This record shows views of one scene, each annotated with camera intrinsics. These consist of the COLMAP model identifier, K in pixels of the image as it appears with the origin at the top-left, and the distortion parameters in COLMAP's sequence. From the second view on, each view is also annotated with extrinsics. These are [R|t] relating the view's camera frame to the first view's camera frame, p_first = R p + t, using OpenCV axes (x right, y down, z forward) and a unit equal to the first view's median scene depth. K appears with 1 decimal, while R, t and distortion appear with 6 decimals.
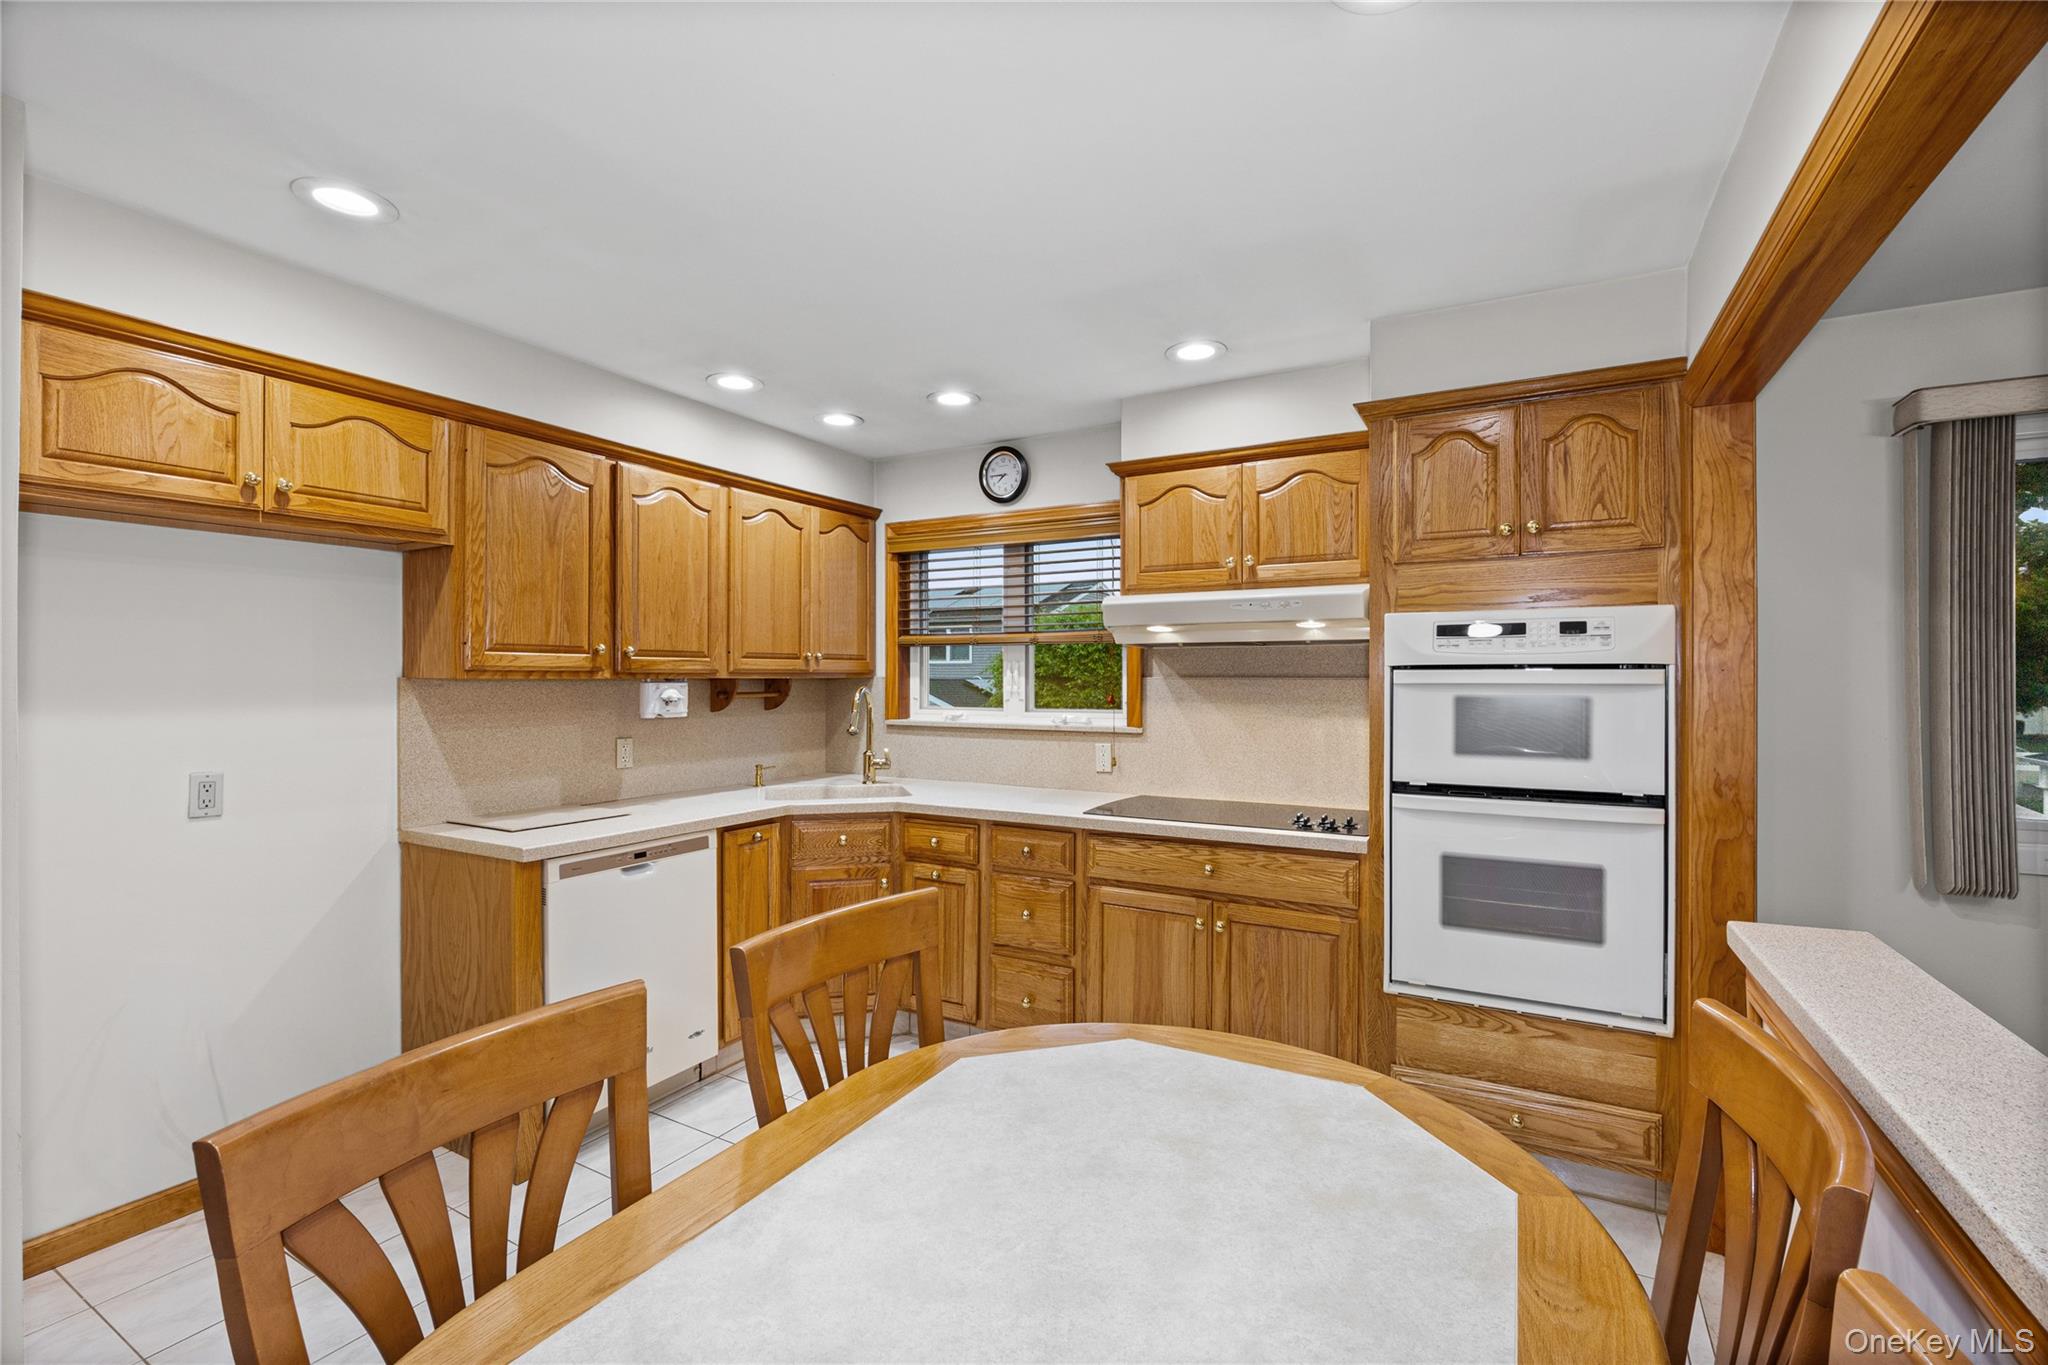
lens RADIAL K [[900.8, 0, 1030.3], [0, 900.8, 678.4], [0, 0, 1]] dist [-0.013783, 0.001699]
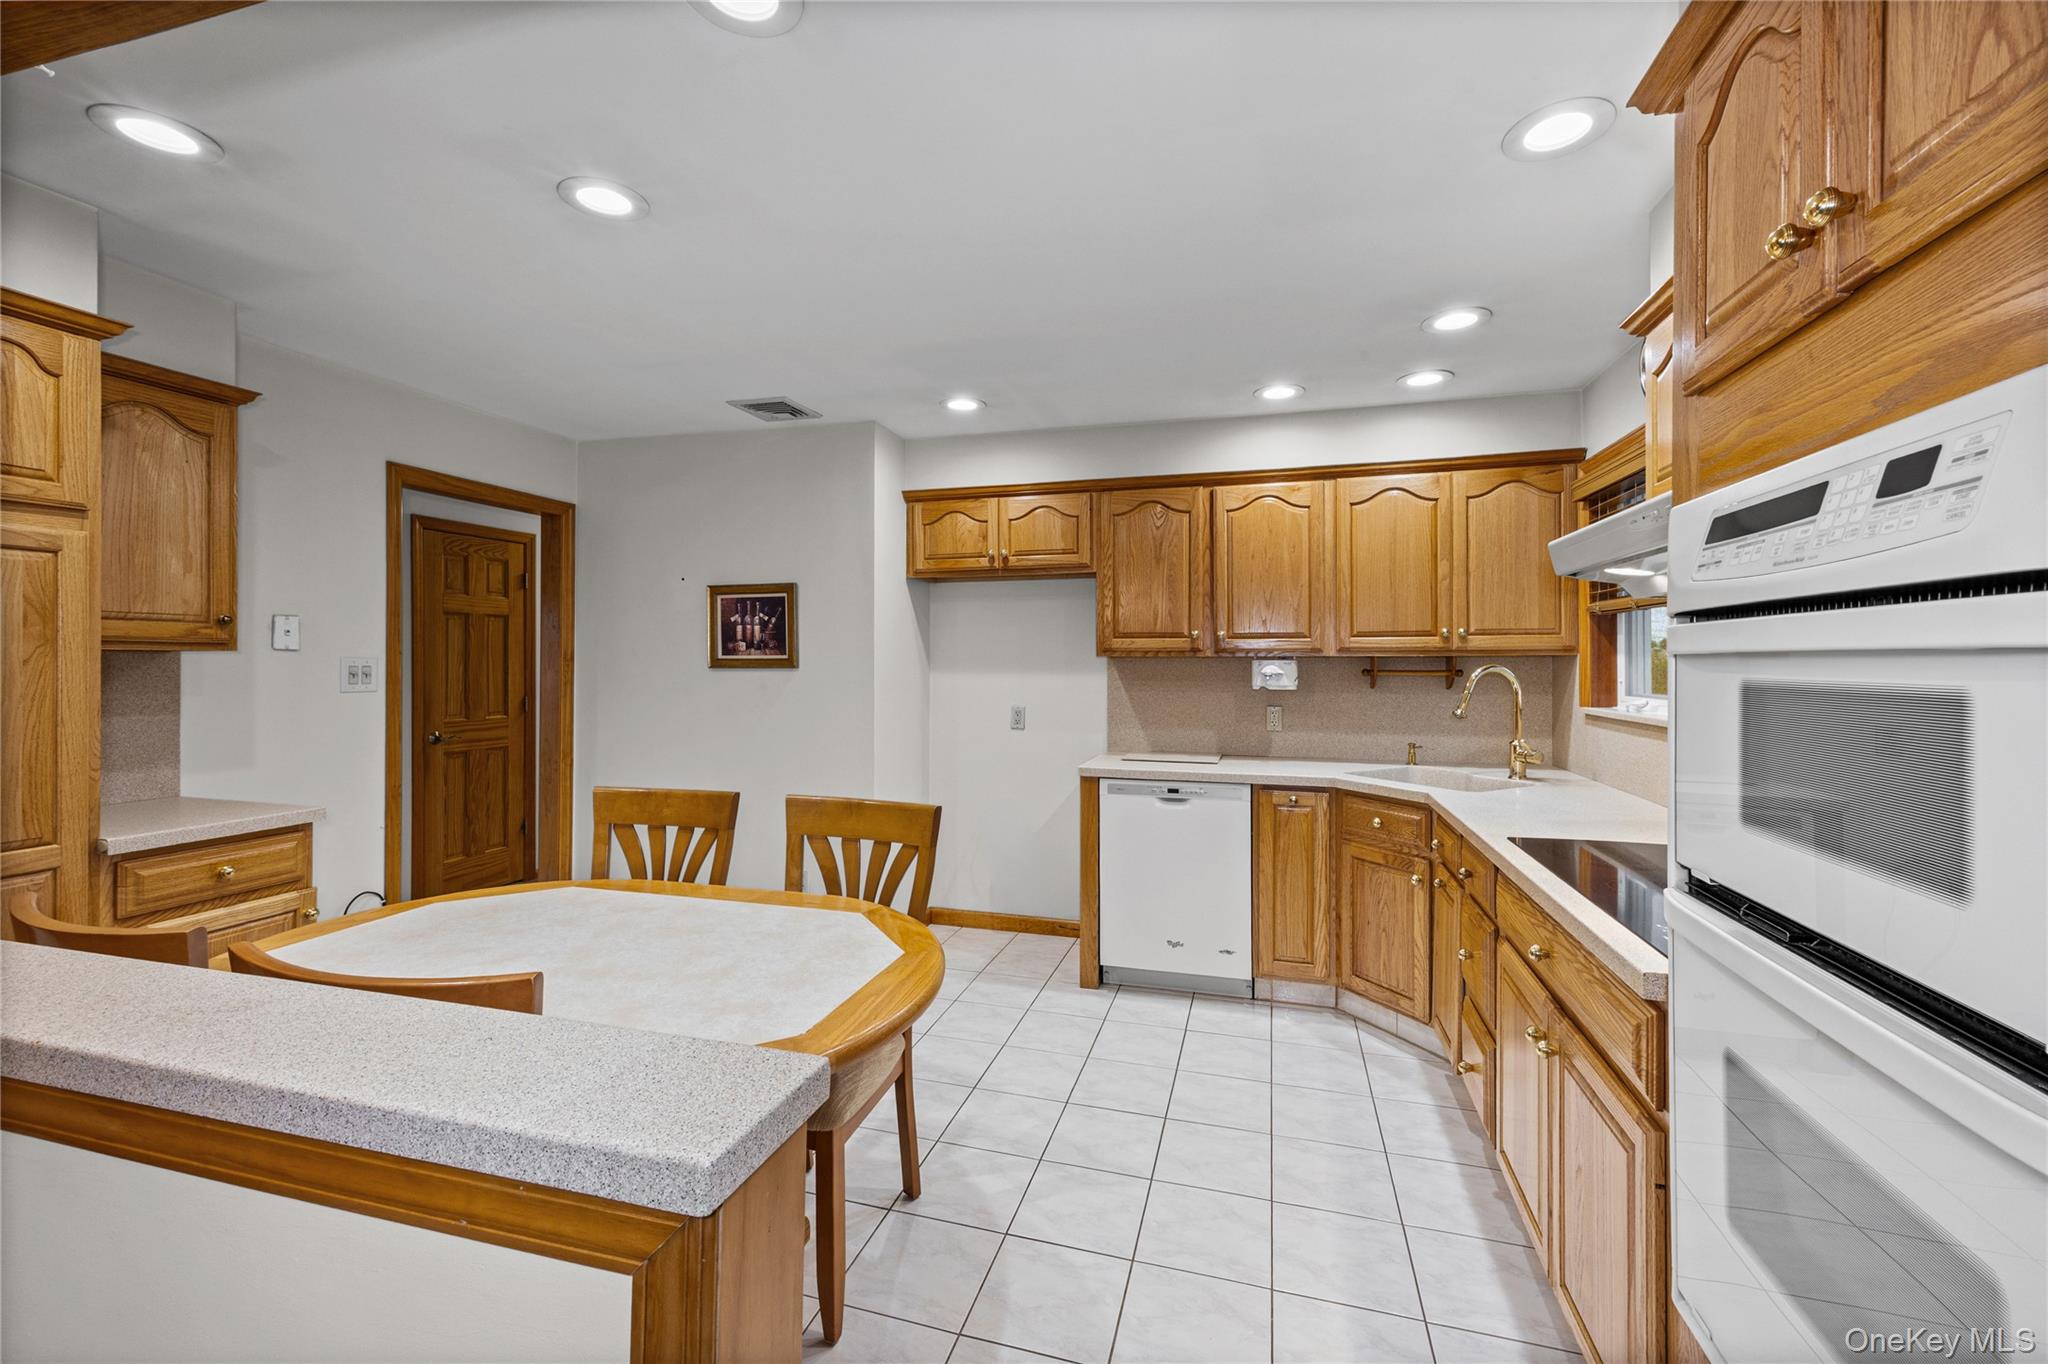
lens RADIAL K [[829.0, 0, 1025.8], [0, 829.0, 663.8], [0, 0, 1]] dist [0.015888, -0.001027]
pose [[0.217135, 0.002010, -0.976140, 0.639960], [-0.001734, 0.999997, 0.001674, 0.008967], [0.976140, 0.001330, 0.217138, 0.482827]]
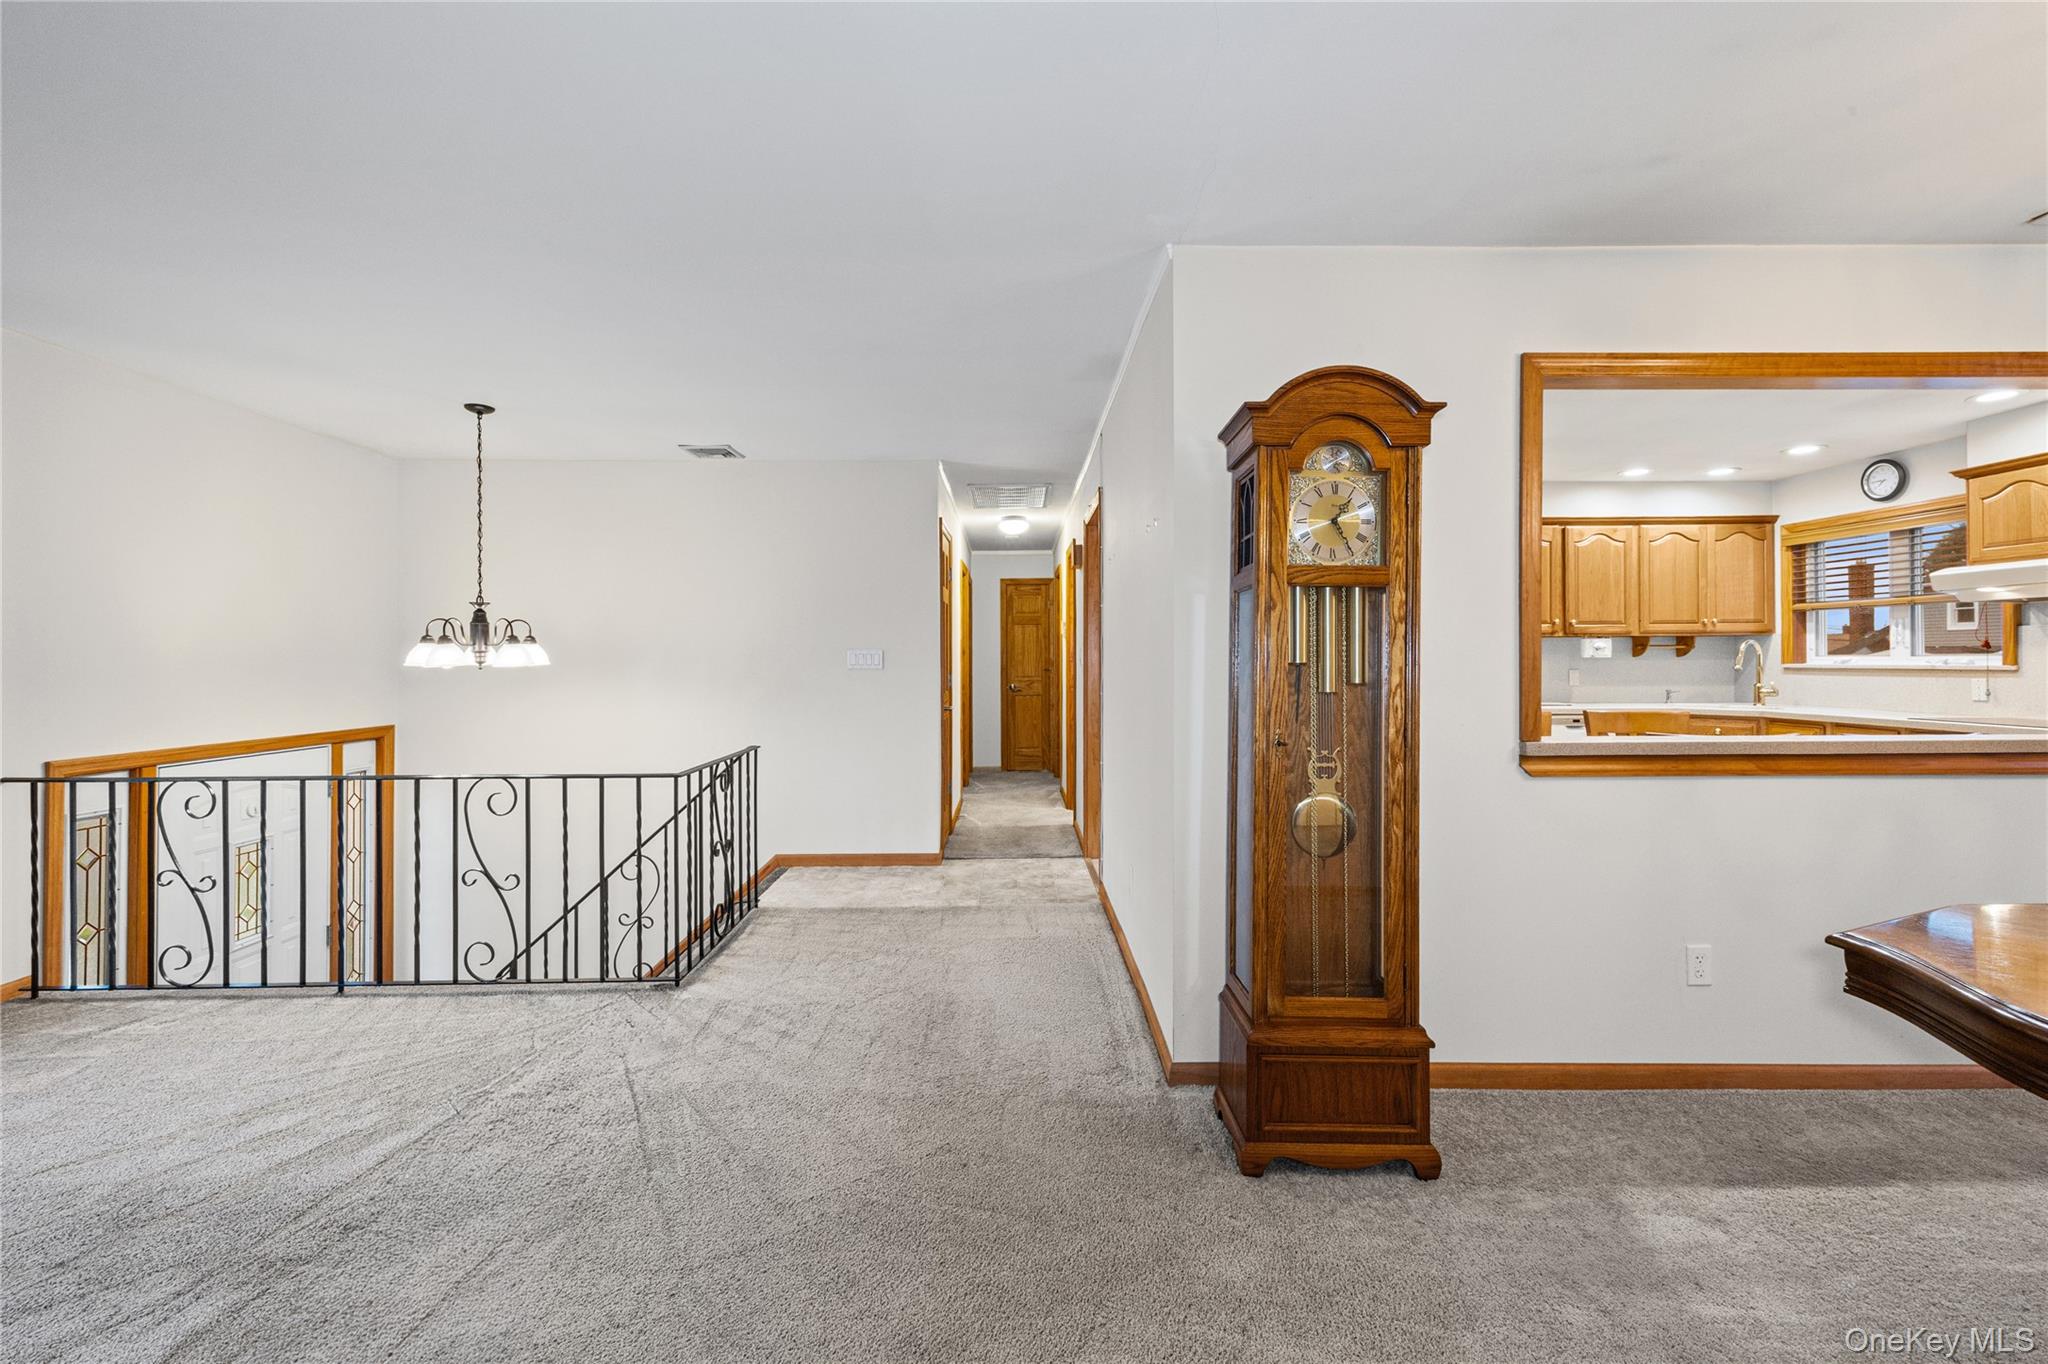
lens RADIAL K [[829.0, 0, 1032.6], [0, 829.0, 658.0], [0, 0, 1]] dist [0.015888, -0.001027]
pose [[0.493168, -0.003406, -0.869927, 0.560352], [0.003738, 0.999991, -0.001796, 0.047240], [0.869926, -0.002366, 0.493177, -0.931494]]
